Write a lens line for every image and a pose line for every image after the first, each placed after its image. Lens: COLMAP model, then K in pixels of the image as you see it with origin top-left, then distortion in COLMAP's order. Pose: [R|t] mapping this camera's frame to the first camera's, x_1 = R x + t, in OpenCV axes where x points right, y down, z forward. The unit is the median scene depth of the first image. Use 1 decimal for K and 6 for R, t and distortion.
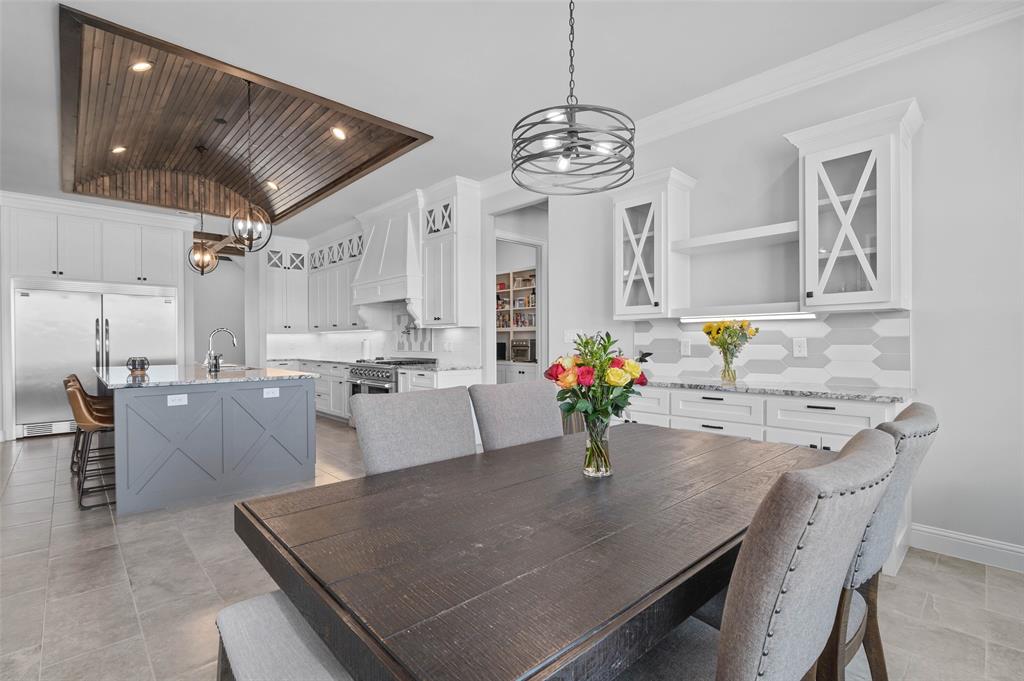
lens RADIAL K [[476.5, 0, 514.1], [0, 476.5, 346.3], [0, 0, 1]] dist [-0.011250, 0.001499]
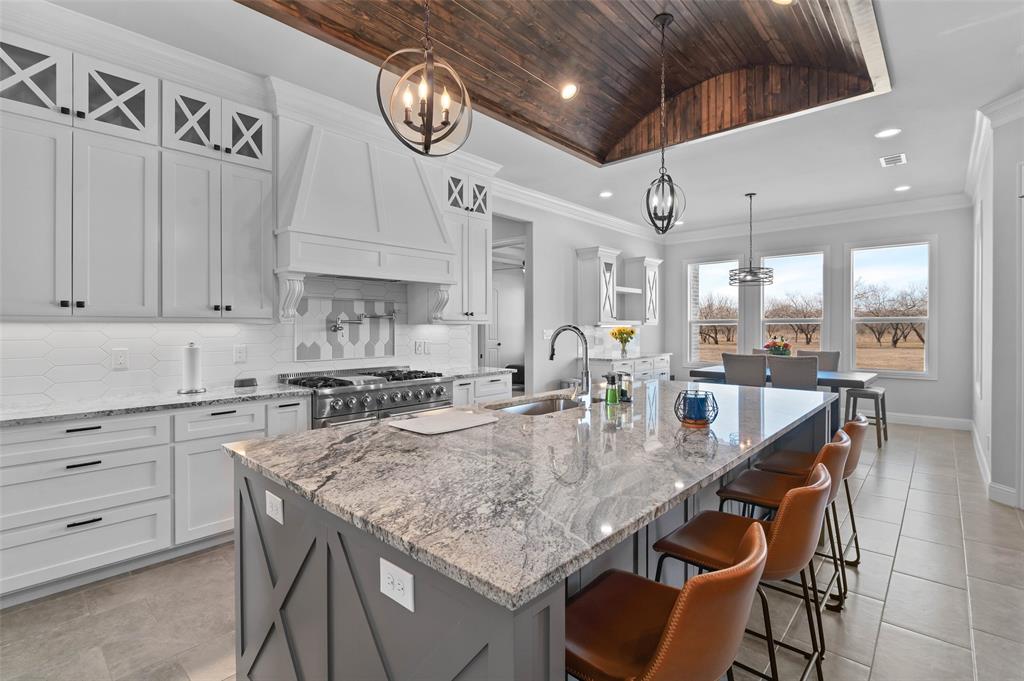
lens RADIAL K [[476.5, 0, 513.6], [0, 476.5, 330.9], [0, 0, 1]] dist [-0.011250, 0.001499]
pose [[-0.073553, -0.000845, 0.997291, -0.877974], [0.013665, 0.999905, 0.001855, -0.024858], [-0.997198, 0.013764, -0.073535, 0.861444]]
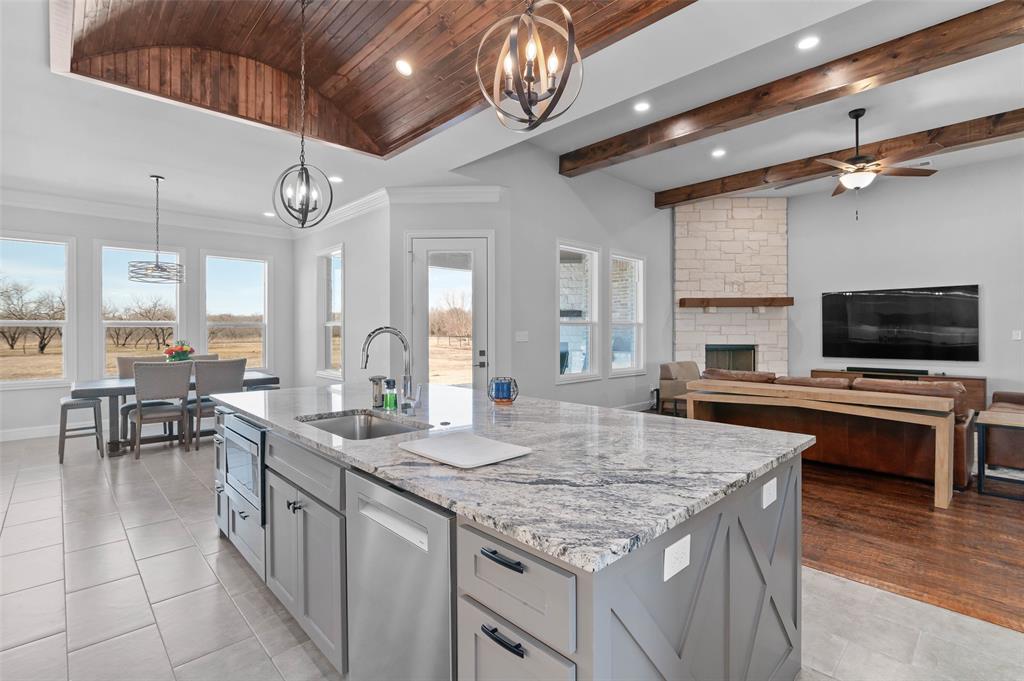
lens RADIAL K [[476.5, 0, 519.8], [0, 476.5, 325.5], [0, 0, 1]] dist [-0.011250, 0.001499]
pose [[-0.999924, 0.007187, -0.010063, -0.628711], [0.007177, 0.999974, 0.000997, -0.028256], [0.010069, 0.000925, -0.999949, 1.094060]]
